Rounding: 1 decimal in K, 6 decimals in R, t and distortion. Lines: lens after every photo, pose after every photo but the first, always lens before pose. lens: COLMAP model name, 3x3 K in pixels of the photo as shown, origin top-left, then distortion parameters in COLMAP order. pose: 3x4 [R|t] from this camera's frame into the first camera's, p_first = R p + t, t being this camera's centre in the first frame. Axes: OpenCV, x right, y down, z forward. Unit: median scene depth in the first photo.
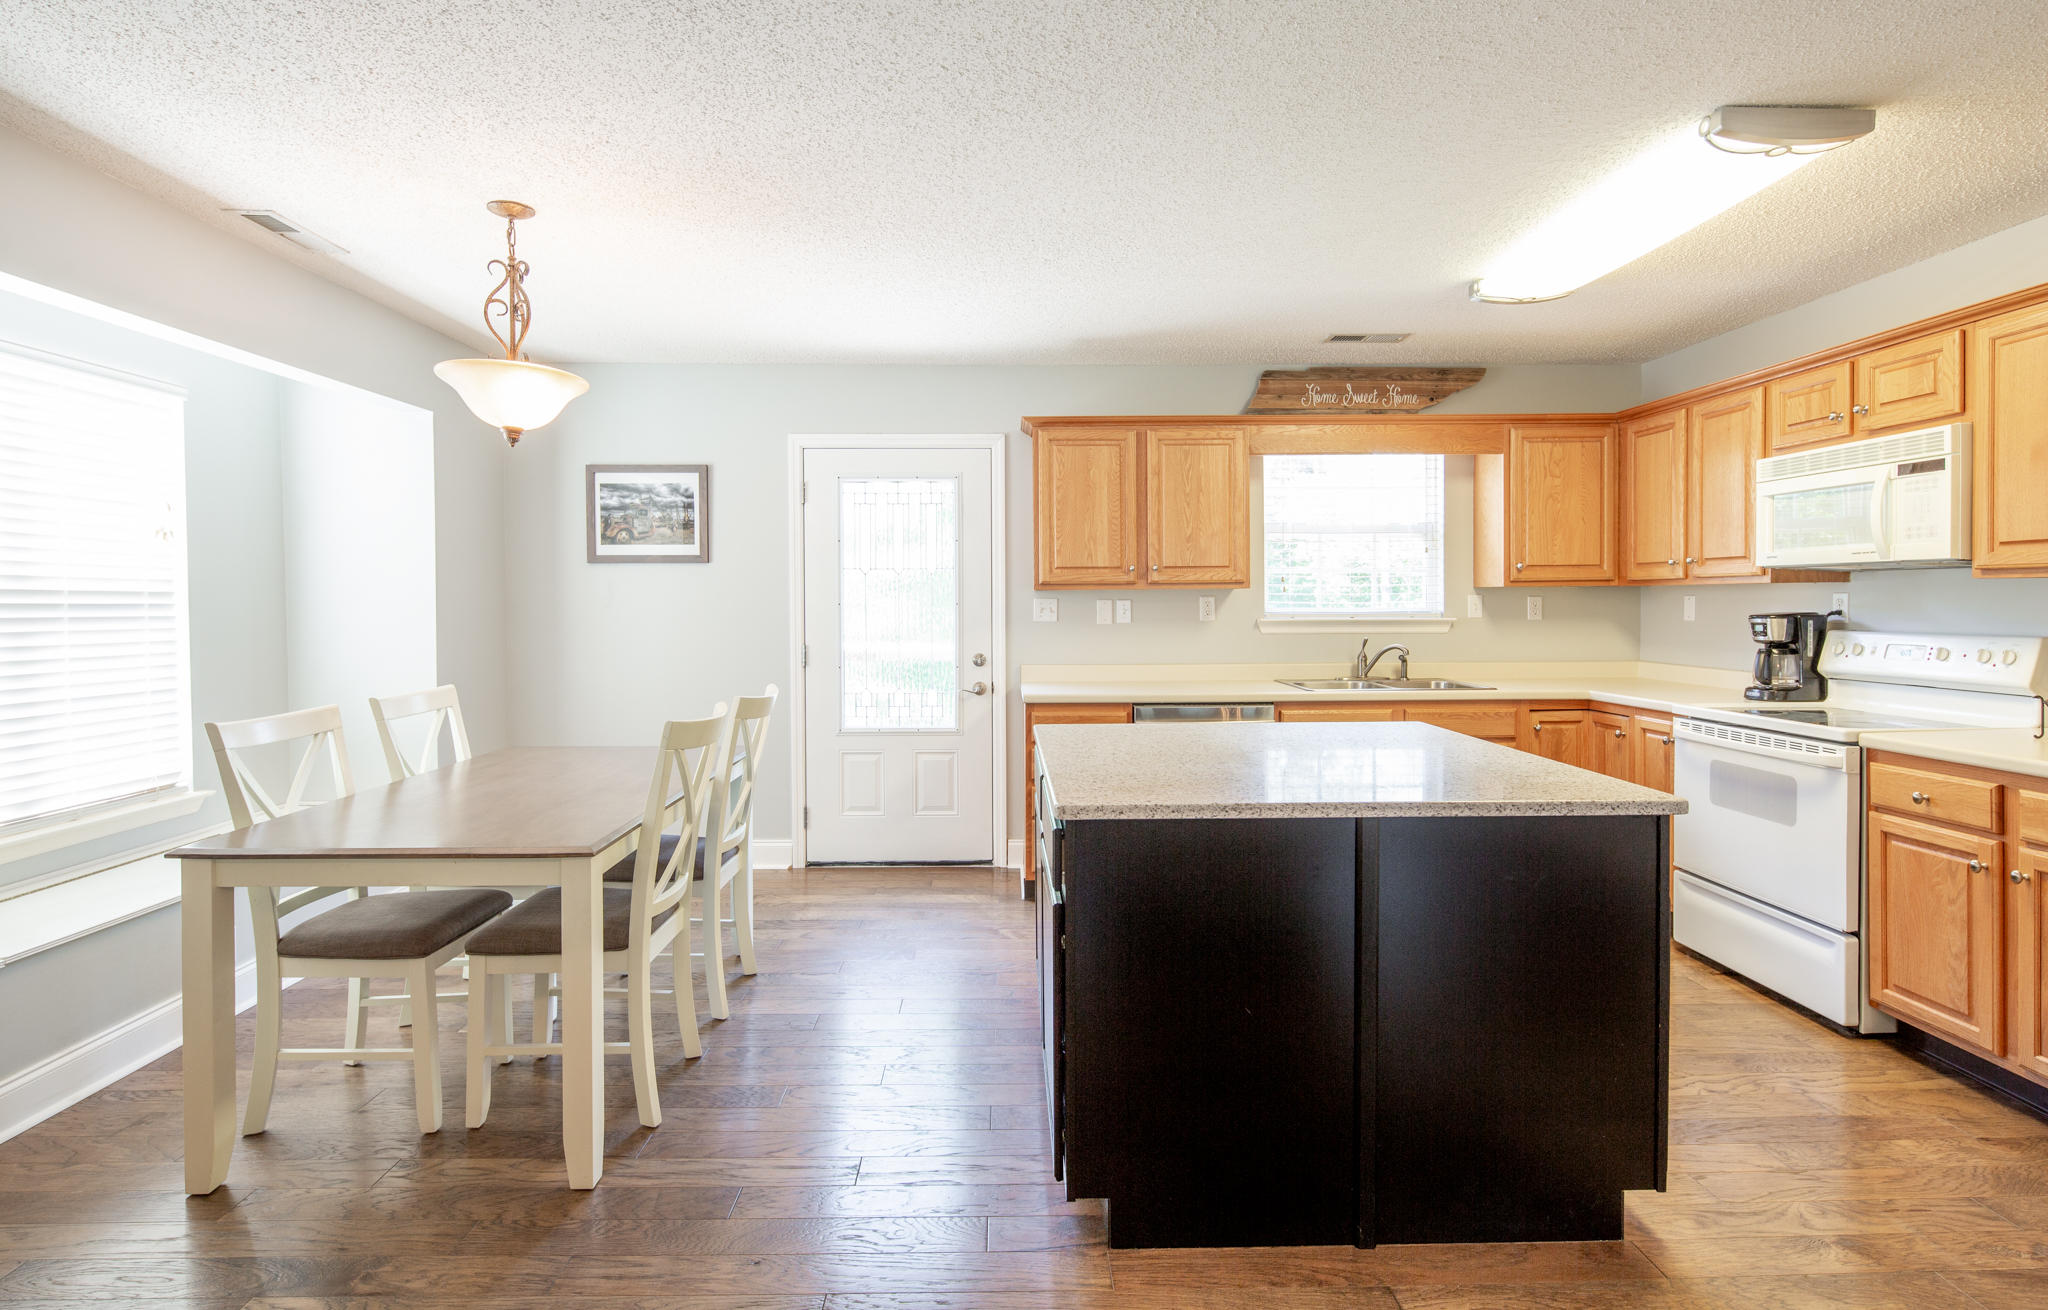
lens RADIAL K [[988.2, 0, 1025.2], [0, 988.2, 615.2], [0, 0, 1]] dist [-0.001445, -0.000508]
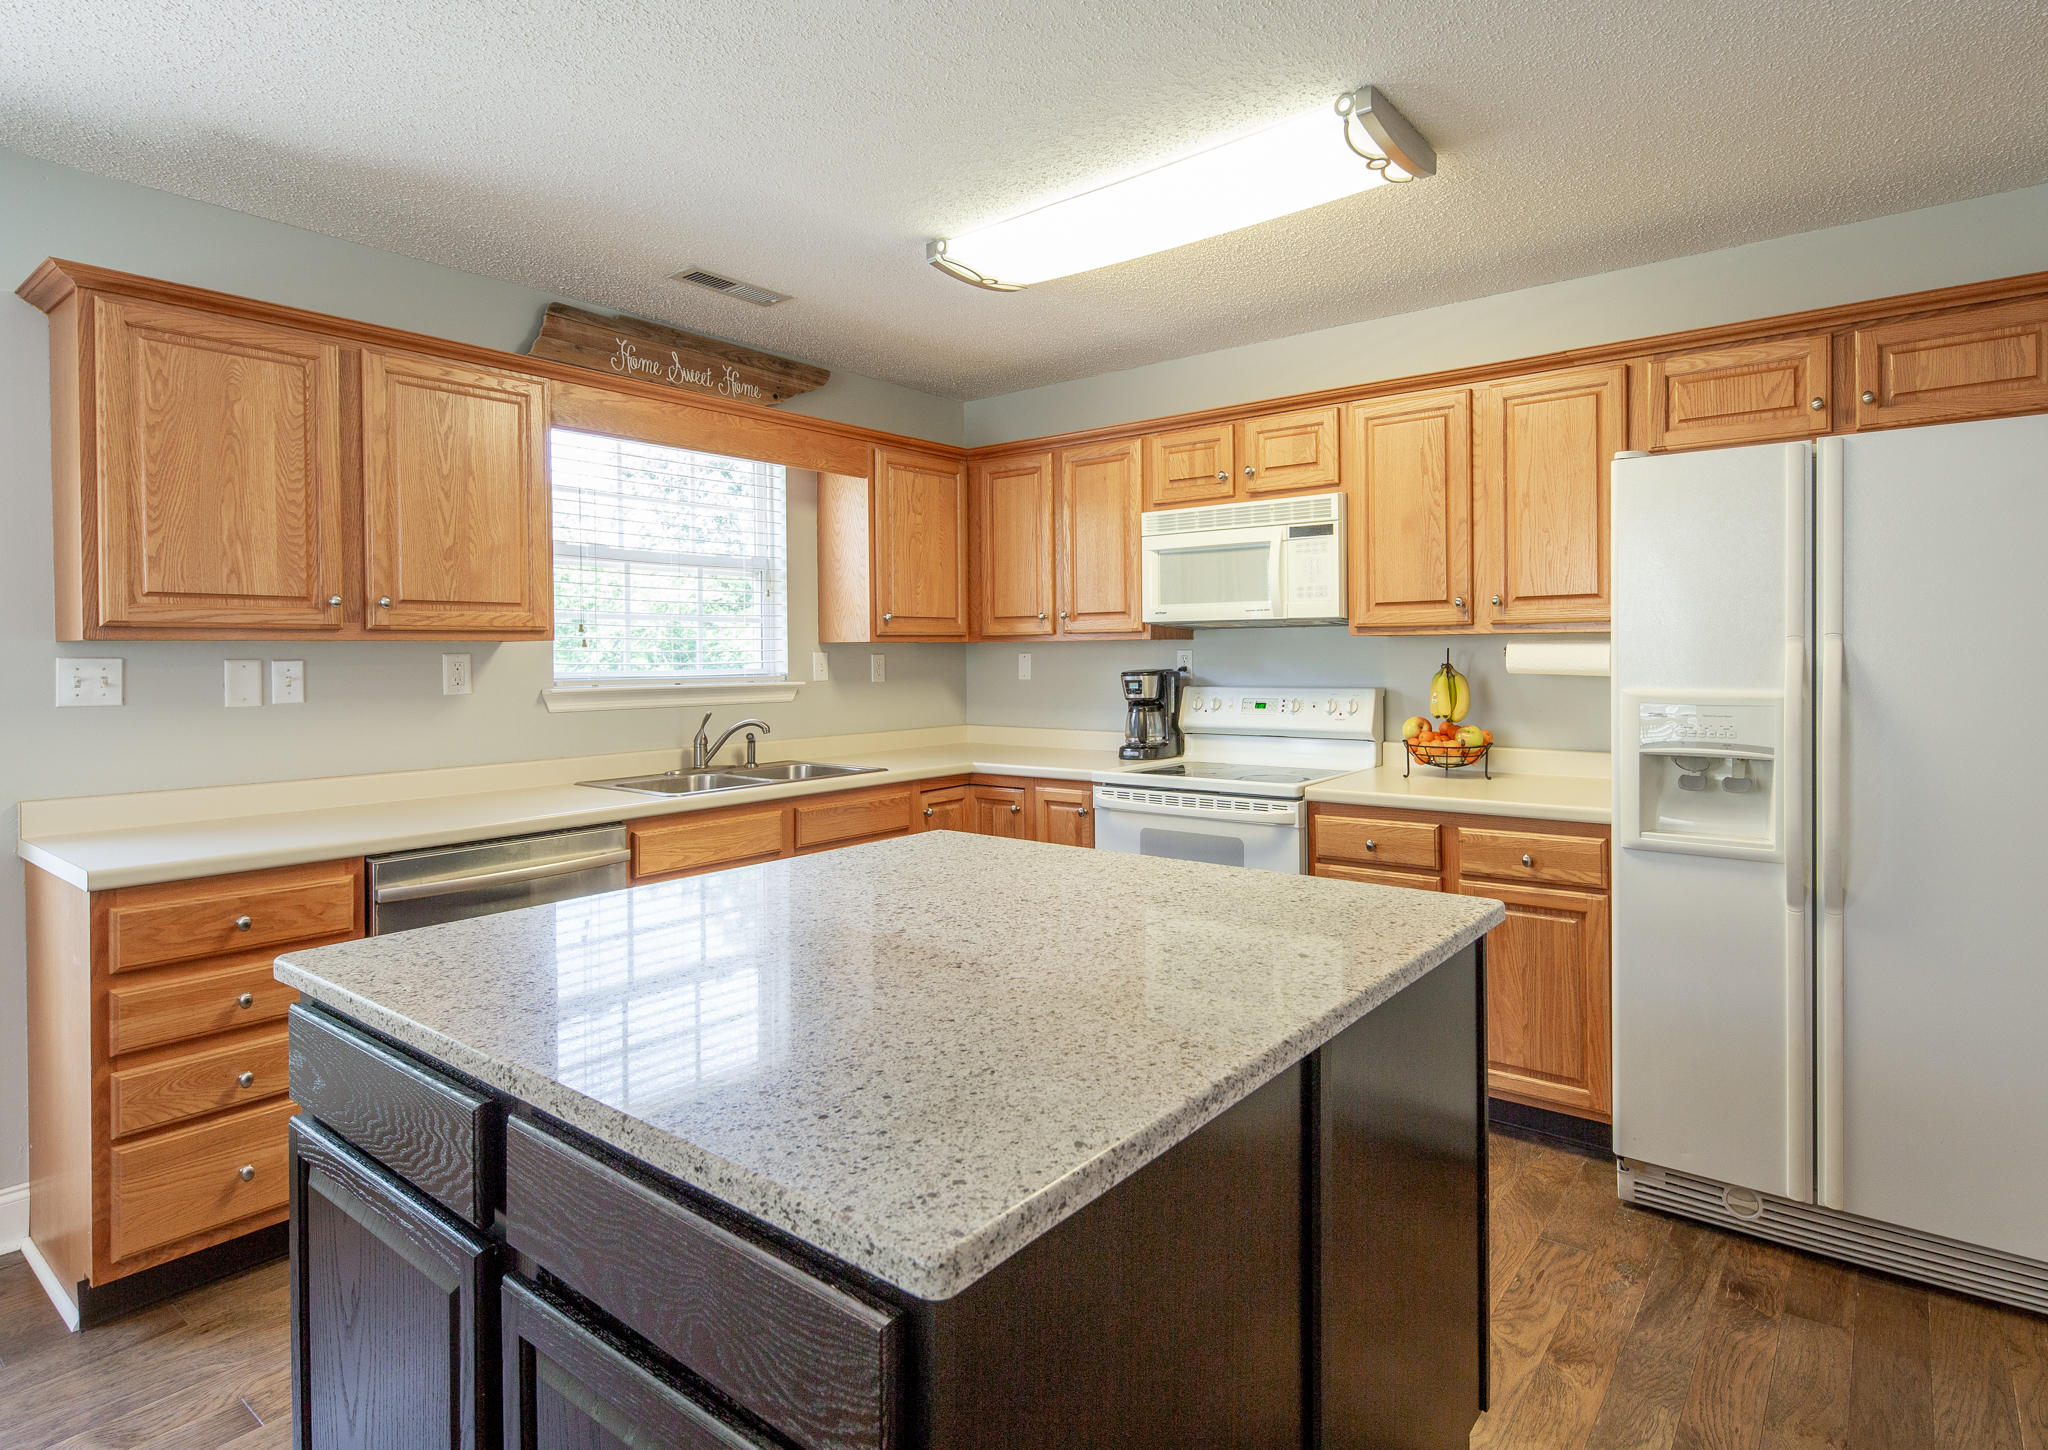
lens RADIAL K [[1069.2, 0, 1093.4], [0, 1069.2, 661.3], [0, 0, 1]] dist [0.005864, -0.000871]
pose [[0.615023, -0.004851, 0.788494, -0.102060], [0.017468, 0.999819, -0.007474, -0.003486], [-0.788316, 0.018370, 0.614996, 0.335990]]
